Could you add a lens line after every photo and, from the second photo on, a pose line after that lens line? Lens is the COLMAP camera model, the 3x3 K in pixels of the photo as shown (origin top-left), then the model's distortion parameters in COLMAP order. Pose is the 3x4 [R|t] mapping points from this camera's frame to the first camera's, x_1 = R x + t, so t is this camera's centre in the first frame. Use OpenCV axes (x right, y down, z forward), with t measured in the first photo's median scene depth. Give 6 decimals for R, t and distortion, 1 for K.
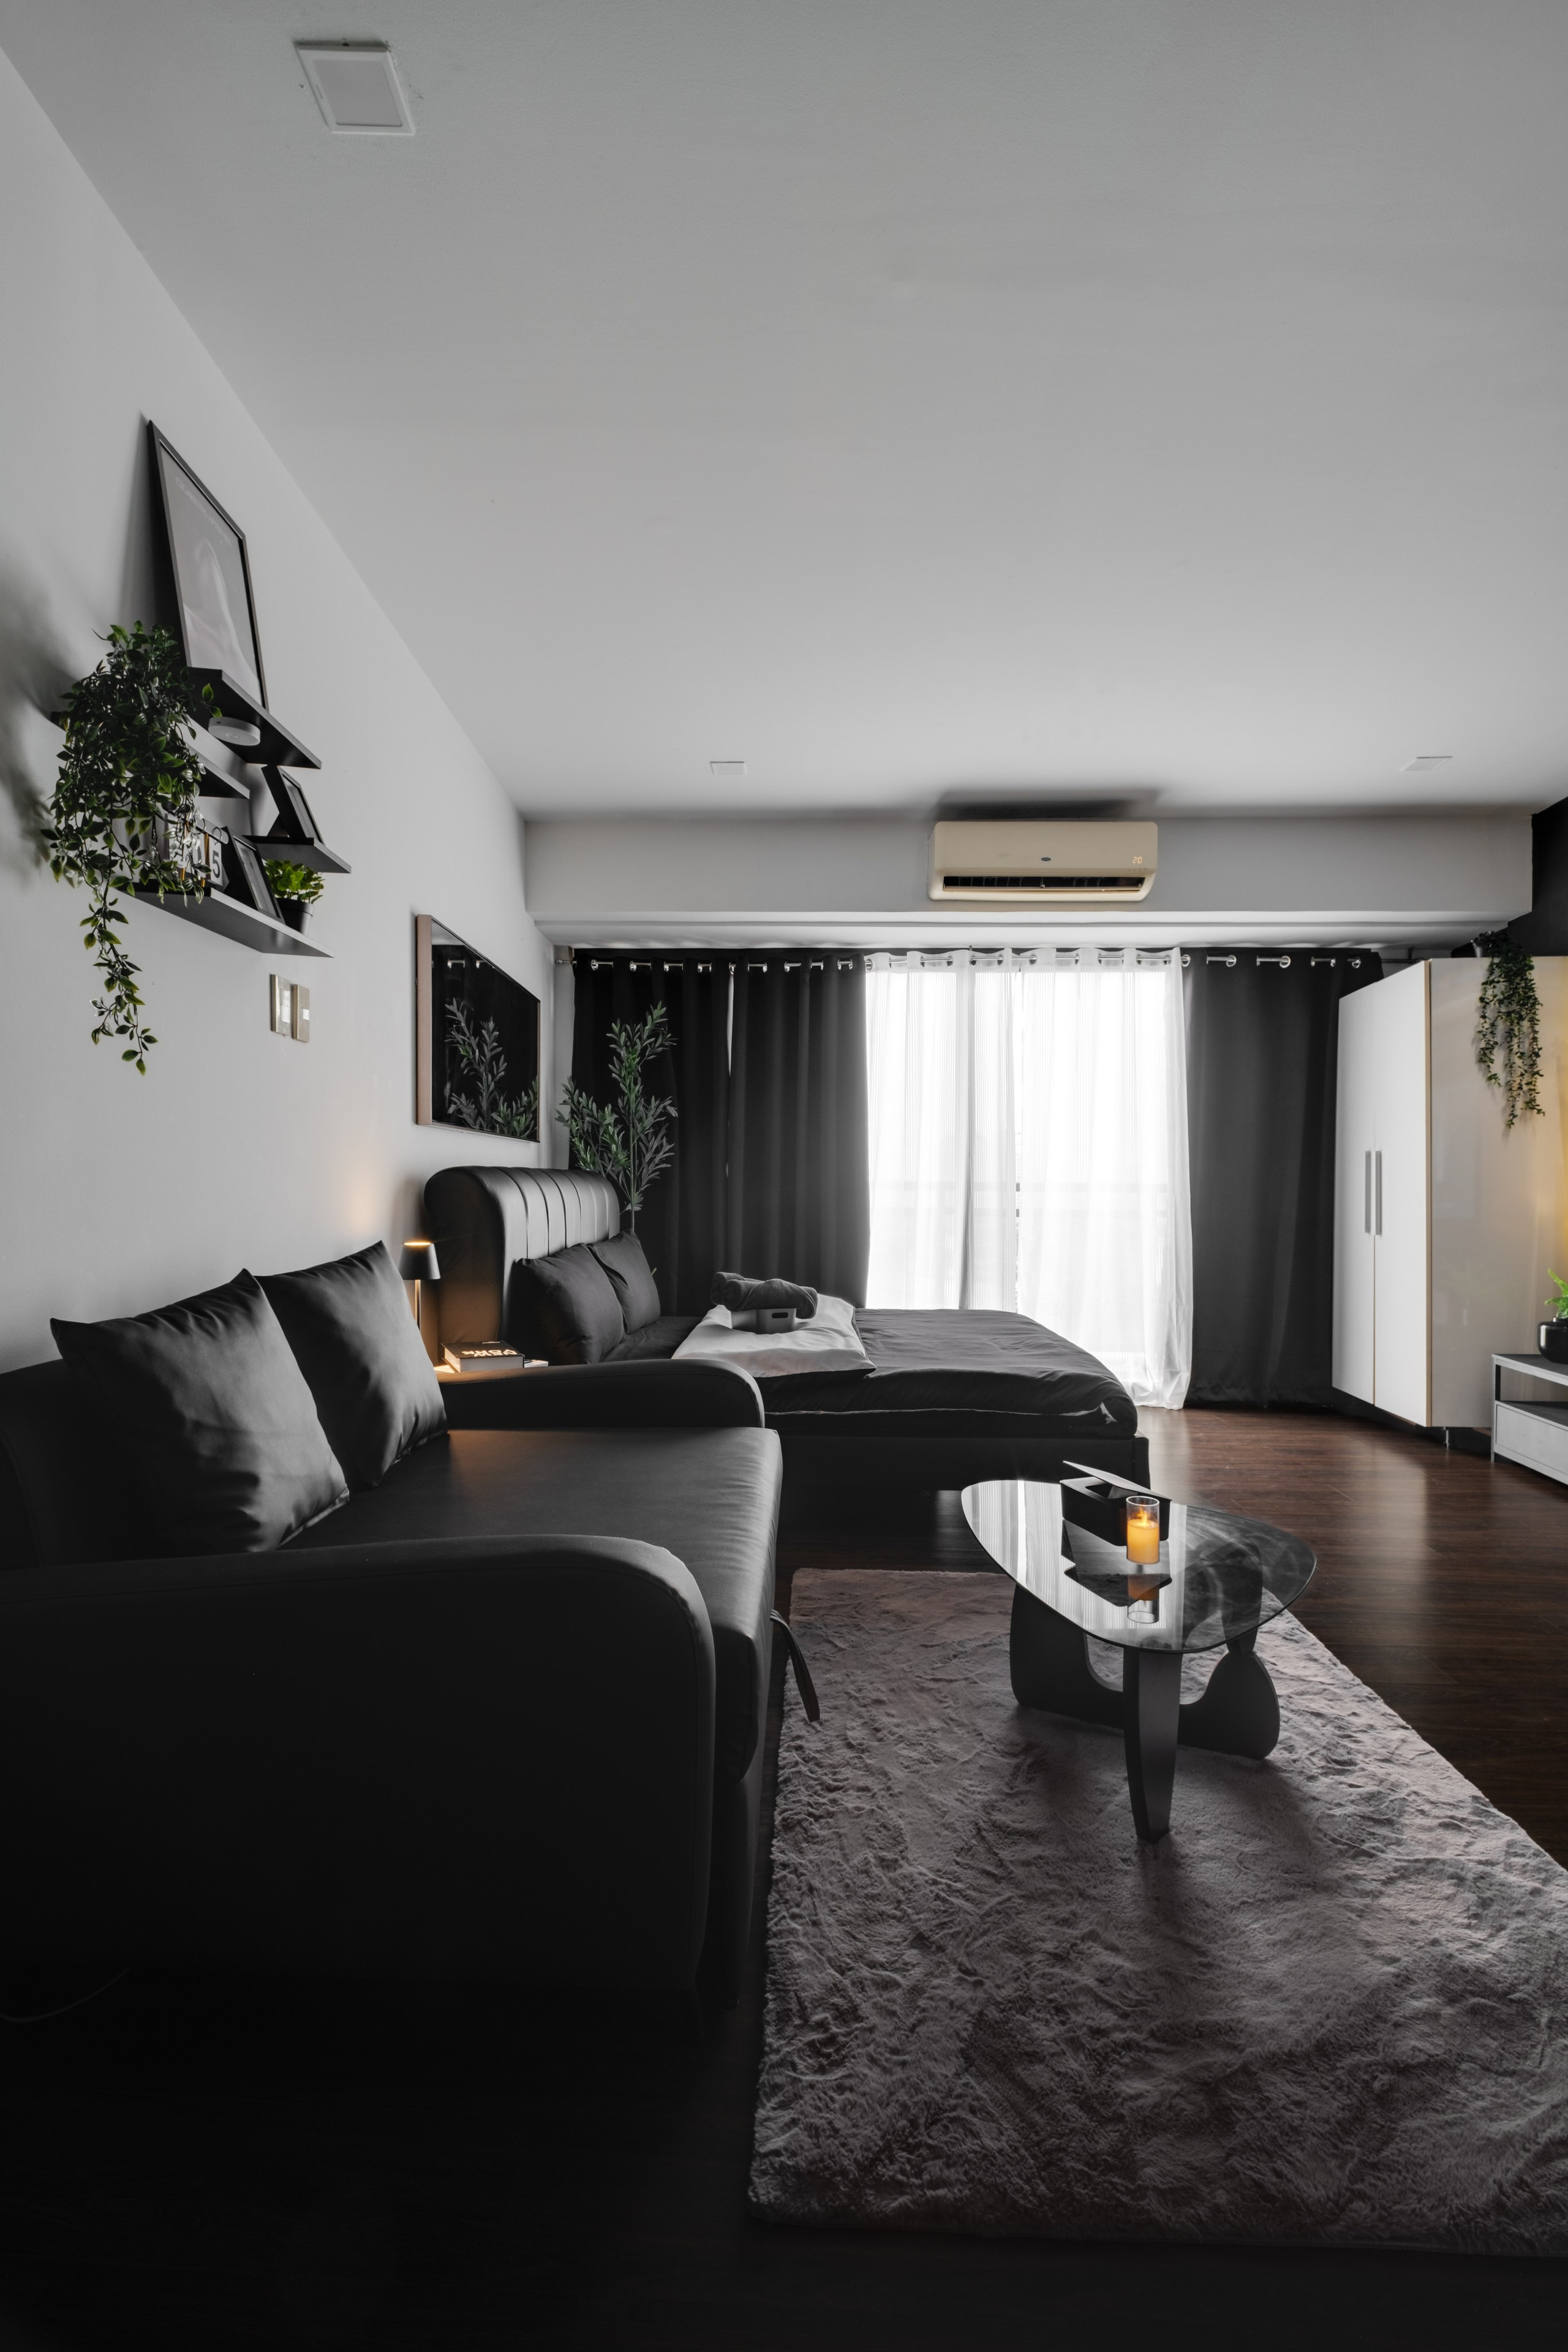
lens RADIAL K [[1123.3, 0, 794.1], [0, 1123.3, 1188.8], [0, 0, 1]] dist [-0.004719, -0.003764]
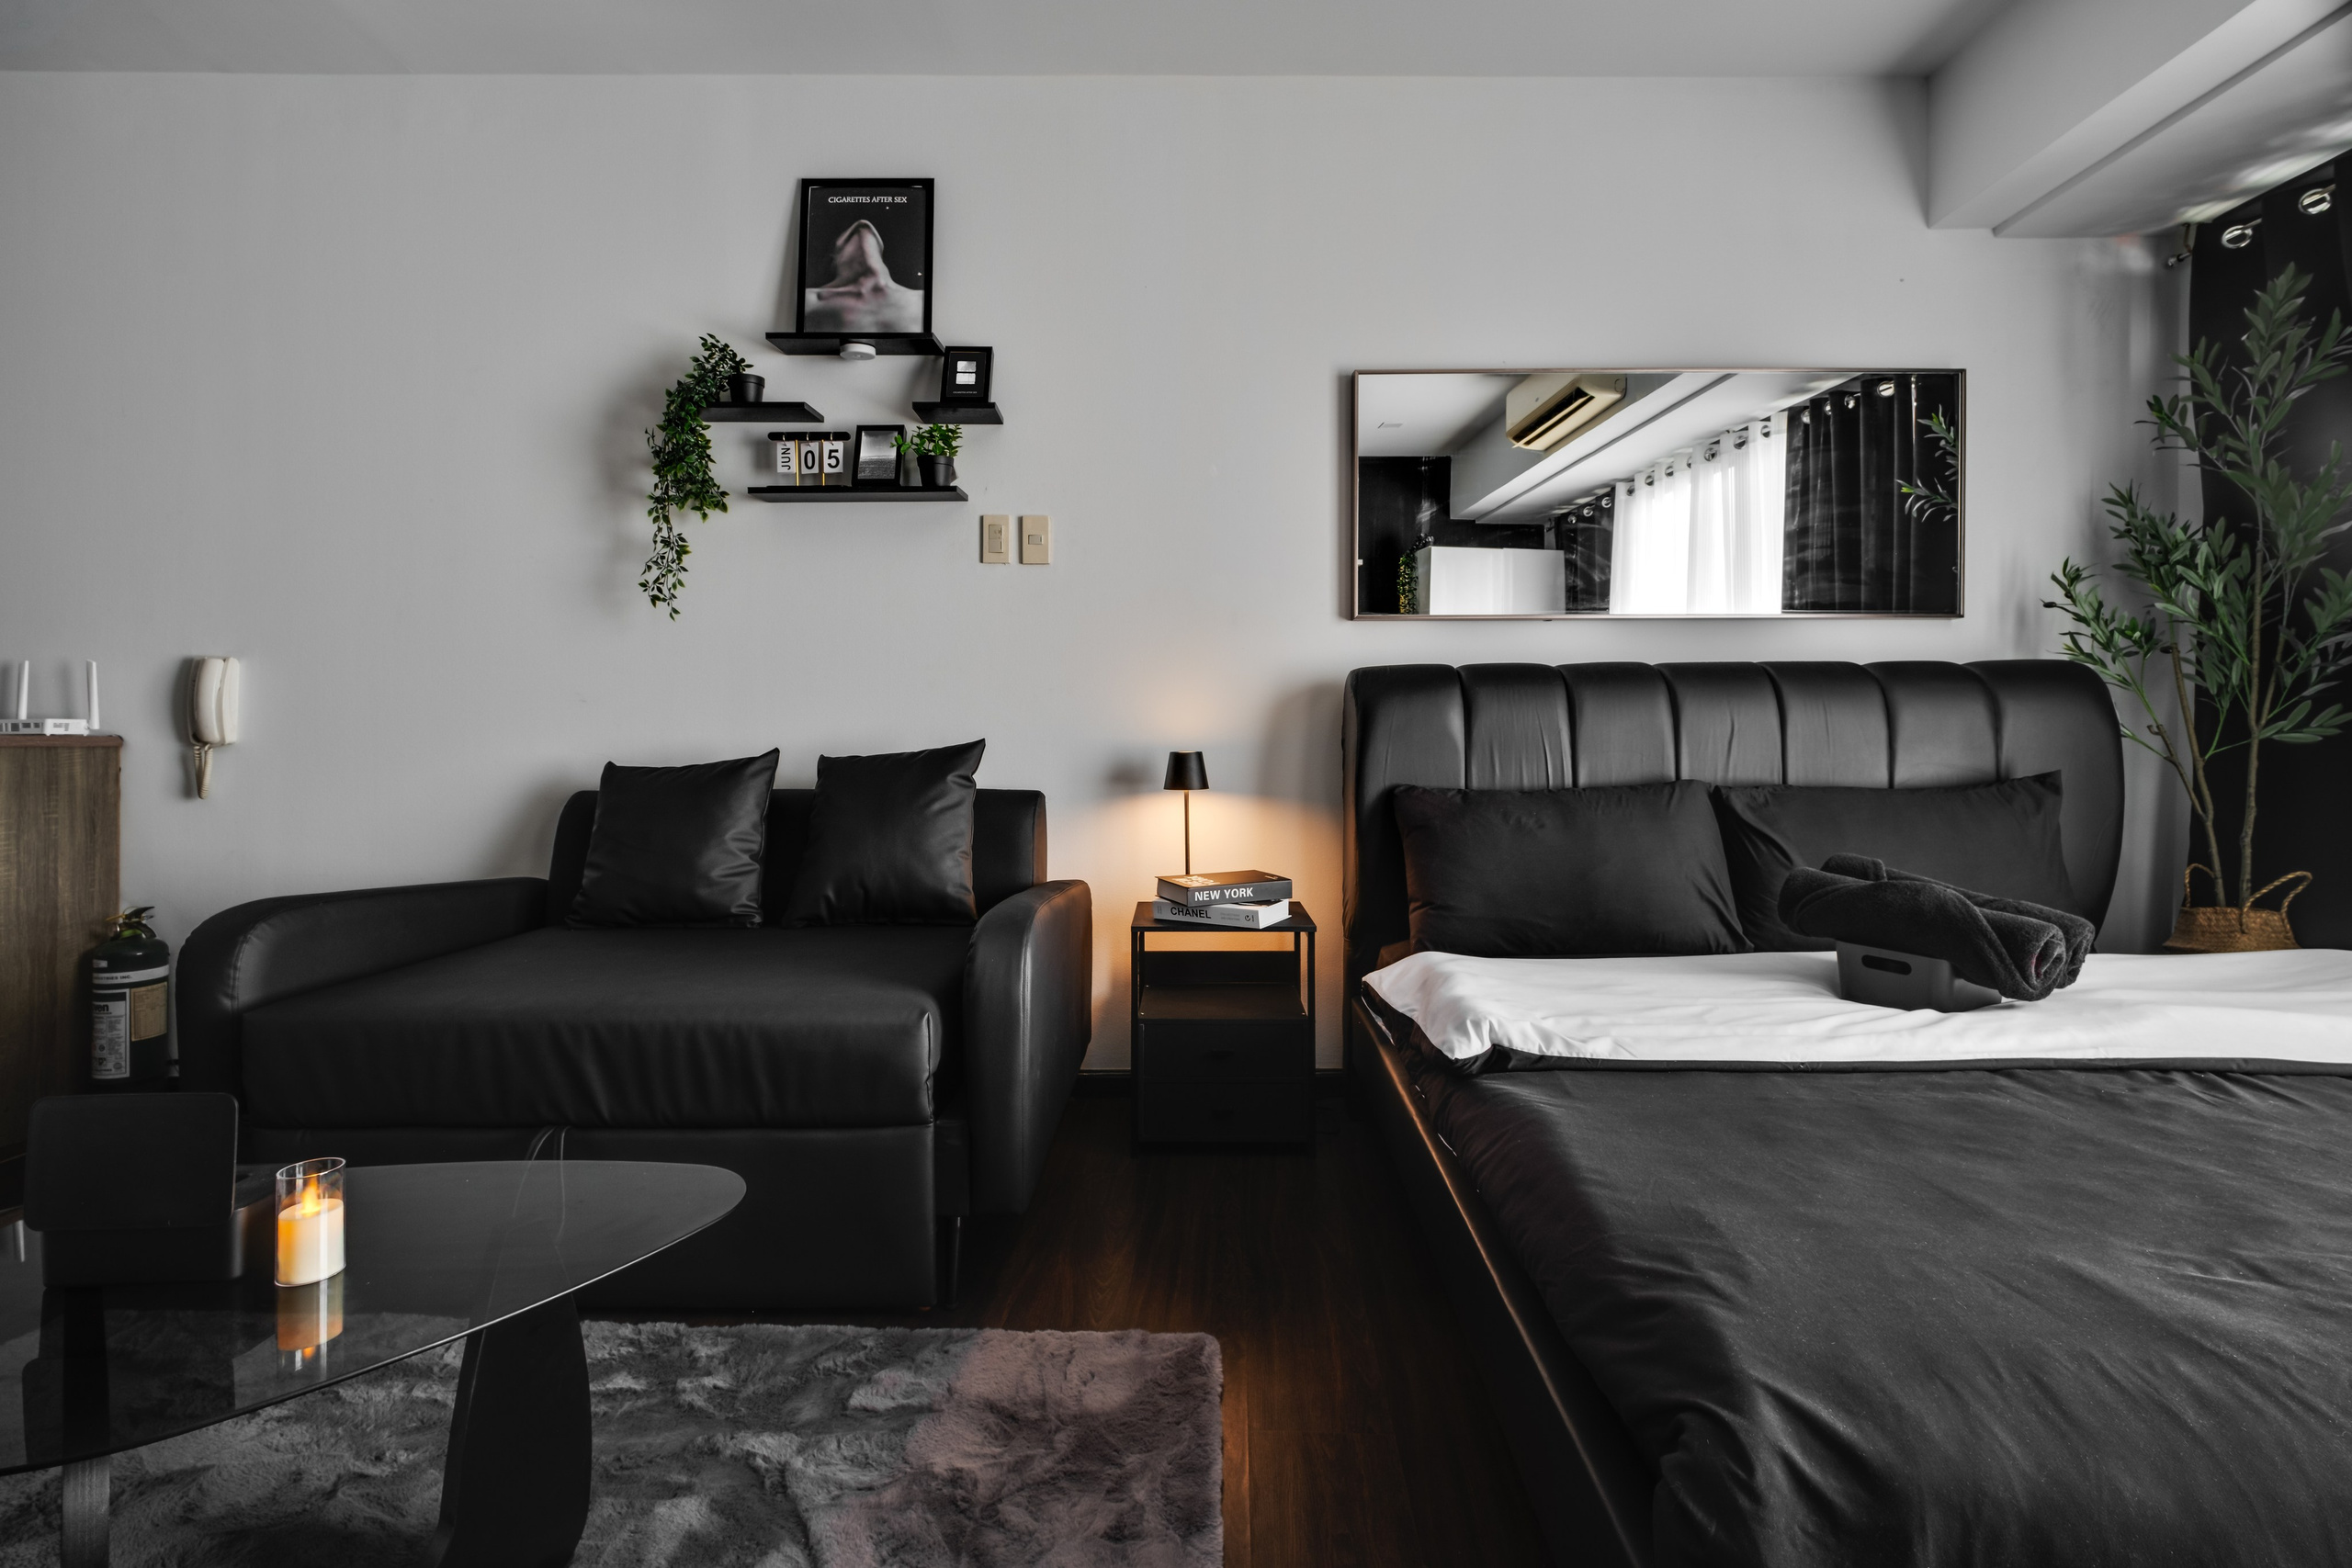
lens RADIAL K [[1085.5, 0, 1158.2], [0, 1085.5, 735.7], [0, 0, 1]] dist [0.007226, -0.002200]
pose [[-0.023440, -0.000145, -0.999725, 0.409636], [-0.003329, 0.999994, -0.000067, 0.025708], [0.999720, 0.003327, -0.023440, 0.720678]]
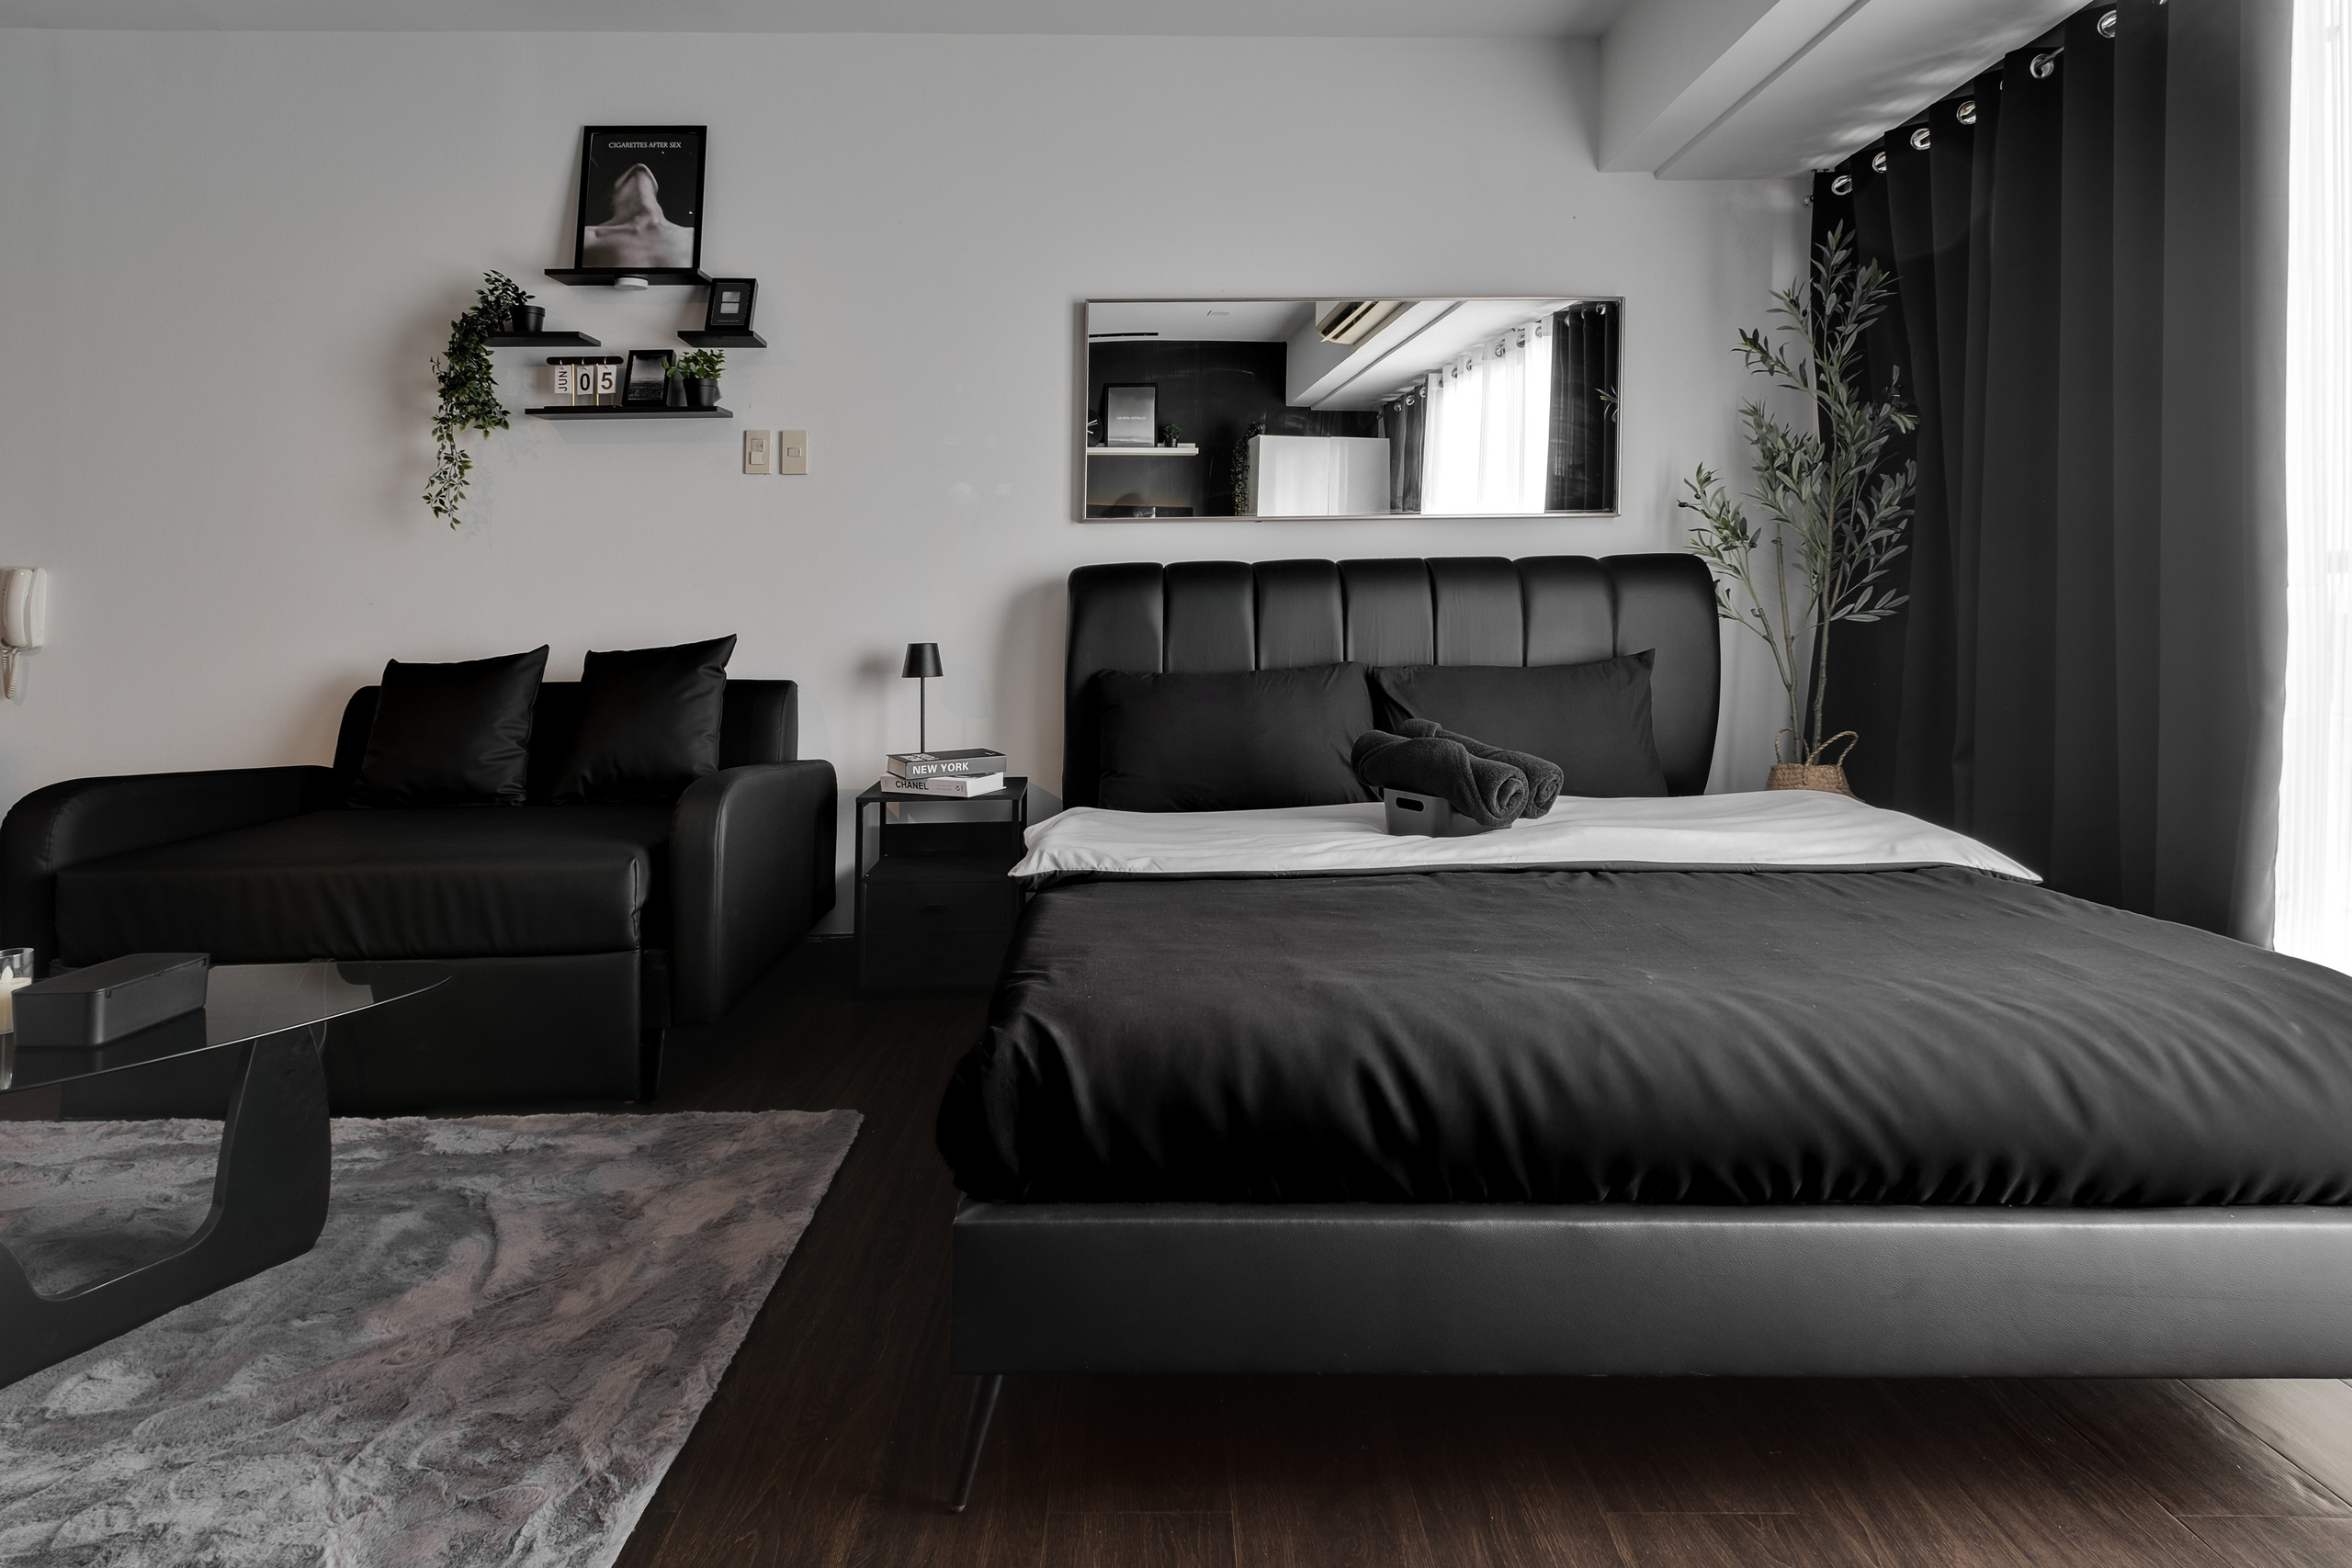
lens RADIAL K [[1239.6, 0, 1129.1], [0, 1239.6, 575.2], [0, 0, 1]] dist [0.004283, -0.002754]
pose [[0.008496, -0.046477, -0.998883, 0.582494], [0.008980, 0.998883, -0.046401, 0.029421], [0.999924, -0.008576, 0.008904, 0.850386]]
